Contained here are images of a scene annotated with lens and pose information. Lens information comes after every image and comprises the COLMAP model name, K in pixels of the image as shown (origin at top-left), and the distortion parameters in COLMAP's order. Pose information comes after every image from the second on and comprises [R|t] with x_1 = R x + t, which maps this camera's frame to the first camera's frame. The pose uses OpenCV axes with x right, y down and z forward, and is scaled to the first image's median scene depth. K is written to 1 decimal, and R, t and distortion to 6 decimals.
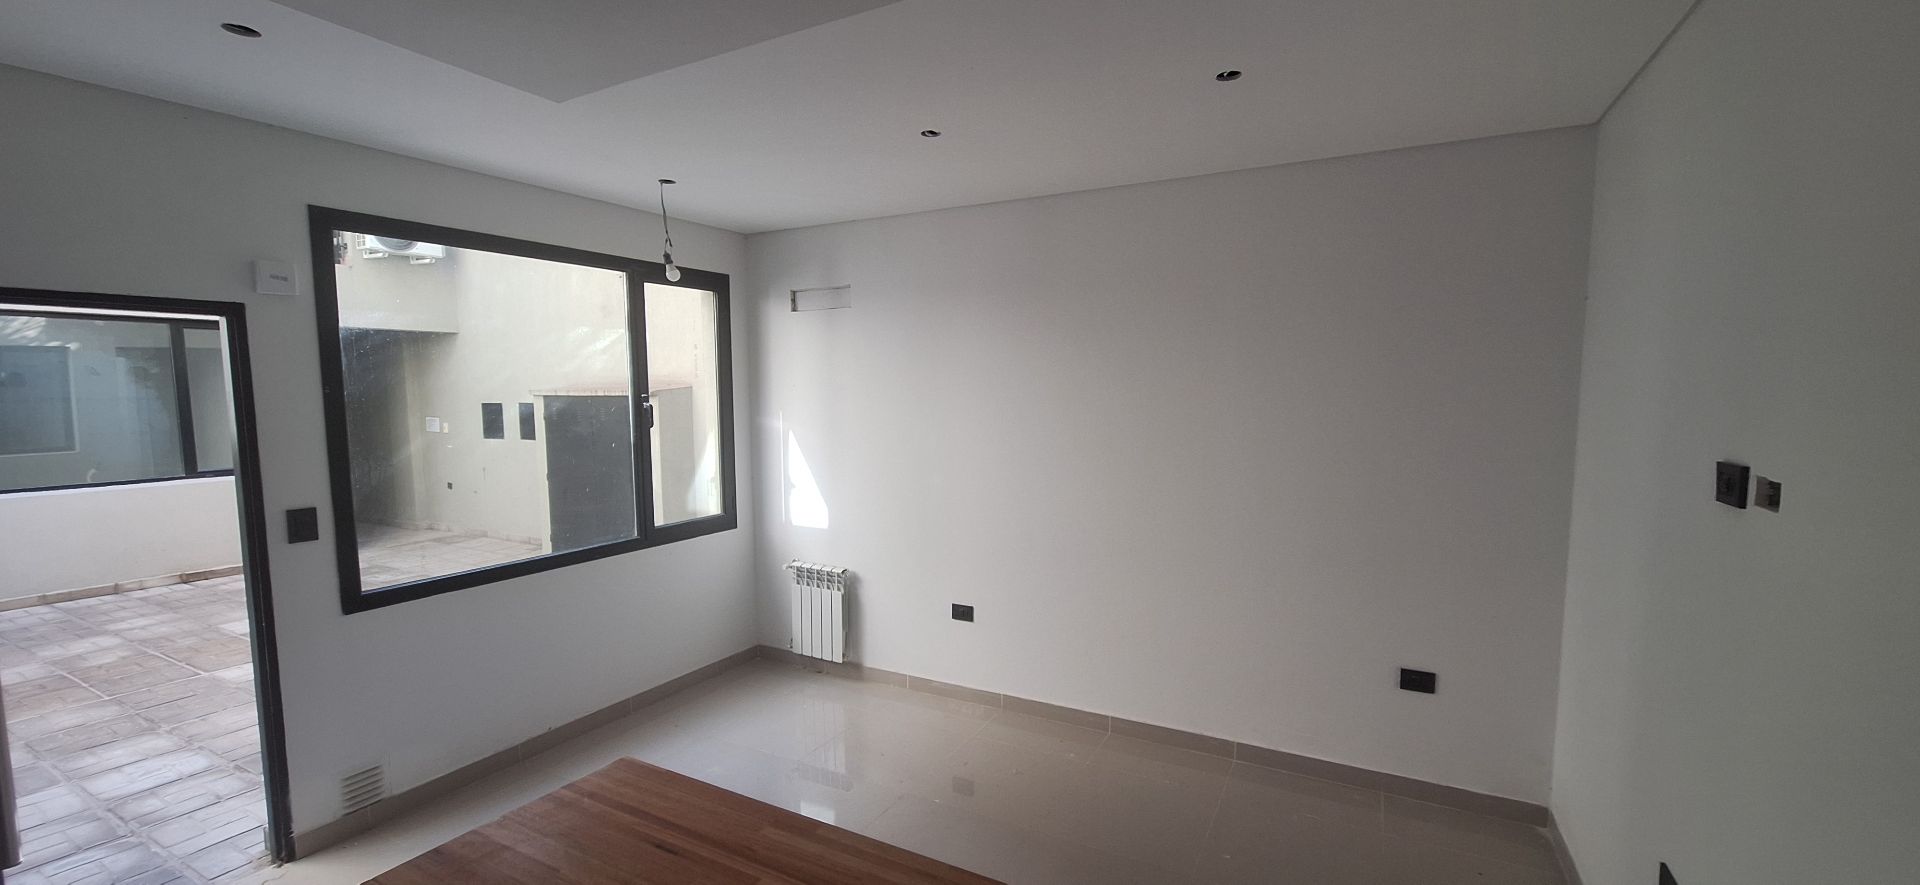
lens RADIAL K [[757.9, 0, 964.4], [0, 757.9, 449.7], [0, 0, 1]] dist [-0.014604, 0.008644]
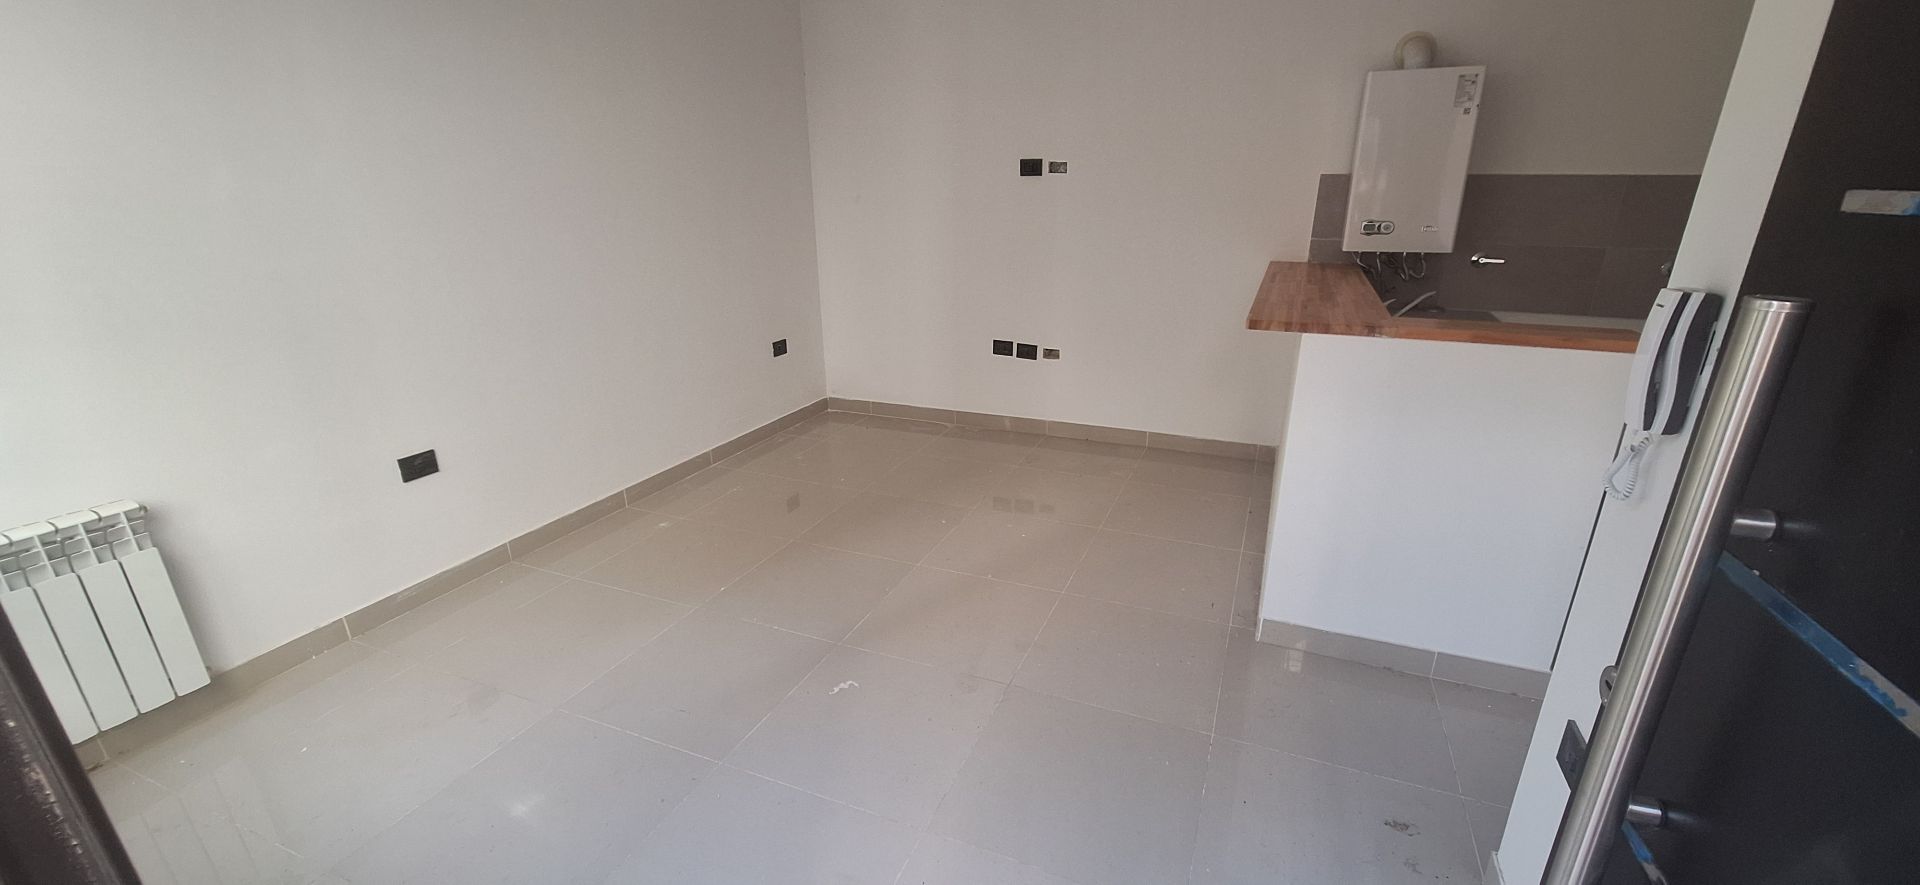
lens RADIAL K [[757.9, 0, 964.4], [0, 757.9, 449.7], [0, 0, 1]] dist [-0.014604, 0.008644]
pose [[-0.105946, -0.325293, 0.939659, -0.625017], [0.080883, 0.939027, 0.334194, 0.025960], [-0.991077, 0.111409, -0.073175, 0.570028]]
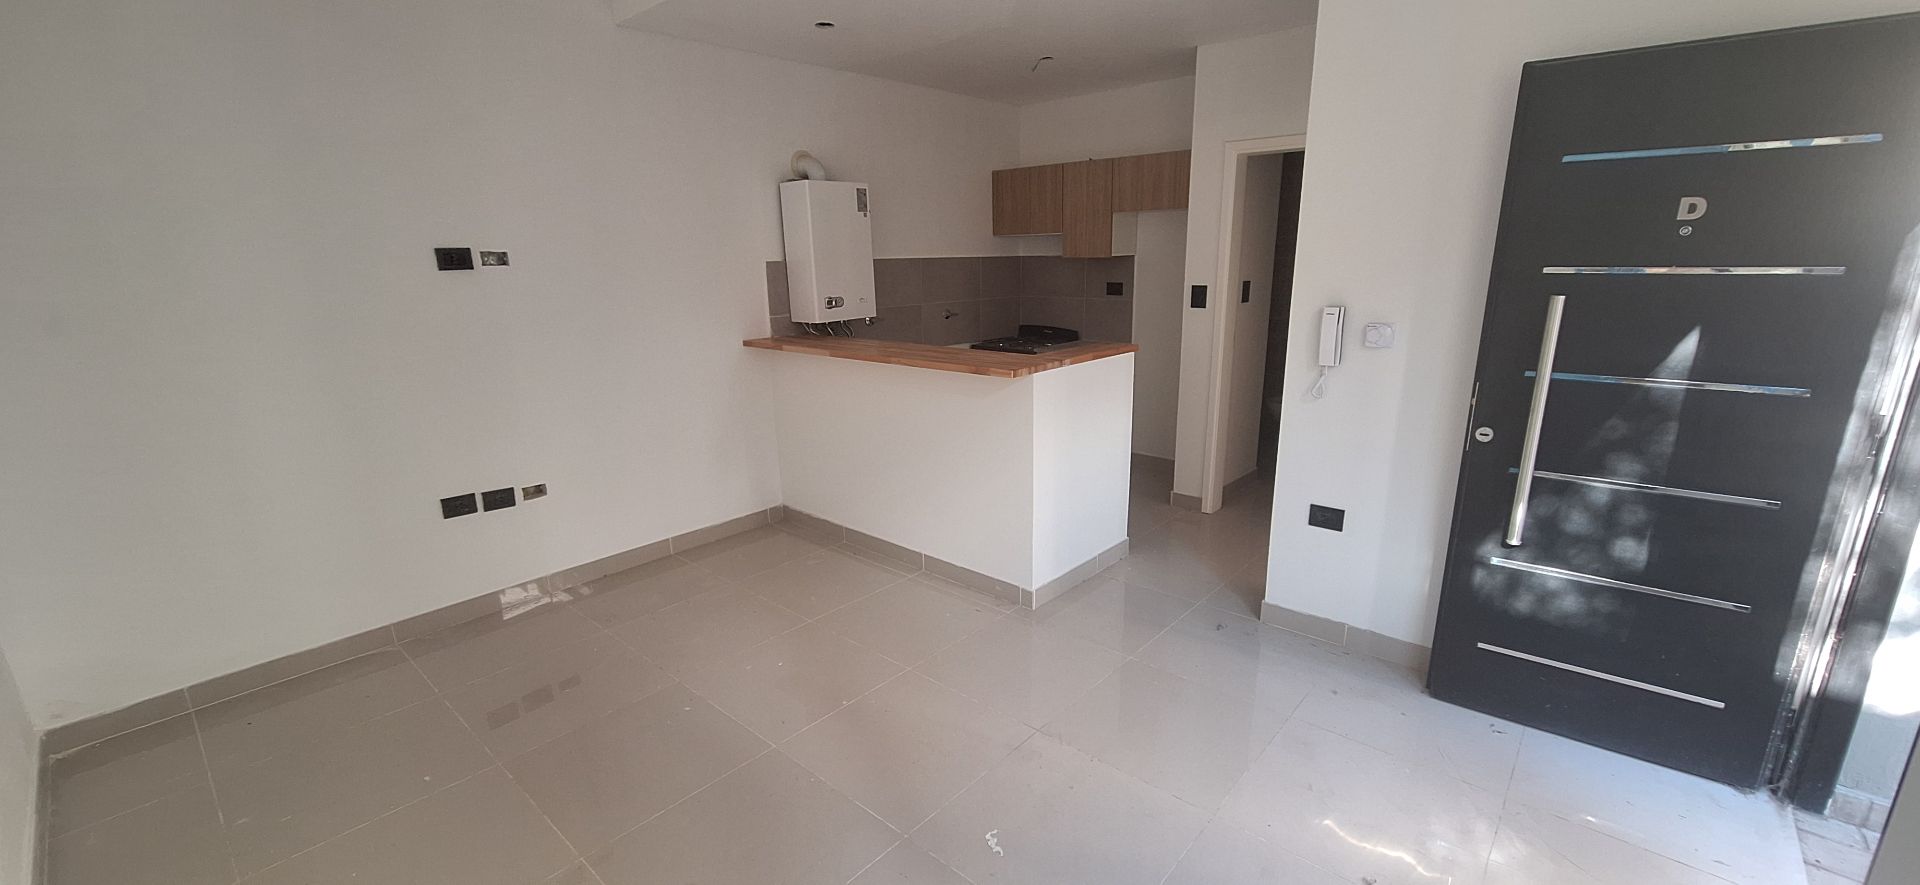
lens RADIAL K [[757.9, 0, 964.4], [0, 757.9, 449.7], [0, 0, 1]] dist [-0.014604, 0.008644]
pose [[-0.974672, -0.032423, 0.221277, -0.238754], [0.042104, 0.945138, 0.323947, -0.023511], [-0.219641, 0.325059, -0.919834, 0.985680]]
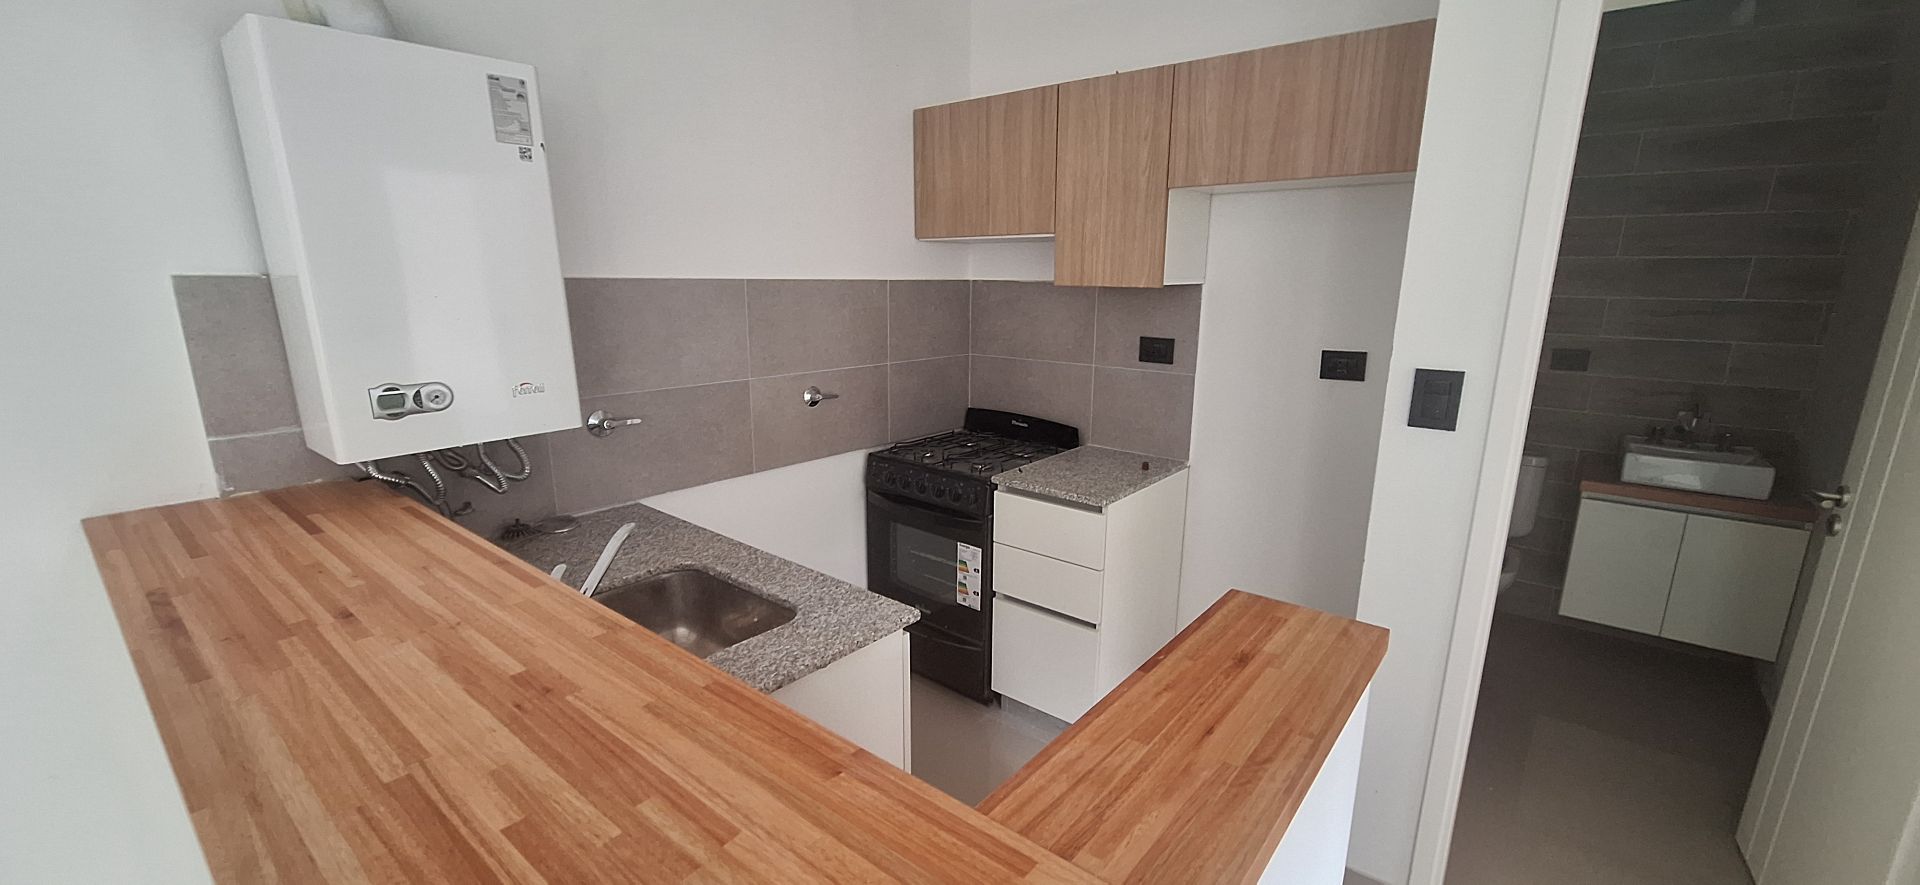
lens RADIAL K [[757.9, 0, 964.4], [0, 757.9, 449.7], [0, 0, 1]] dist [-0.014604, 0.008644]
pose [[-0.984010, -0.039046, 0.173783, -0.152283], [0.014293, 0.955220, 0.295550, 0.032738], [-0.177541, 0.293308, -0.939388, 0.334762]]
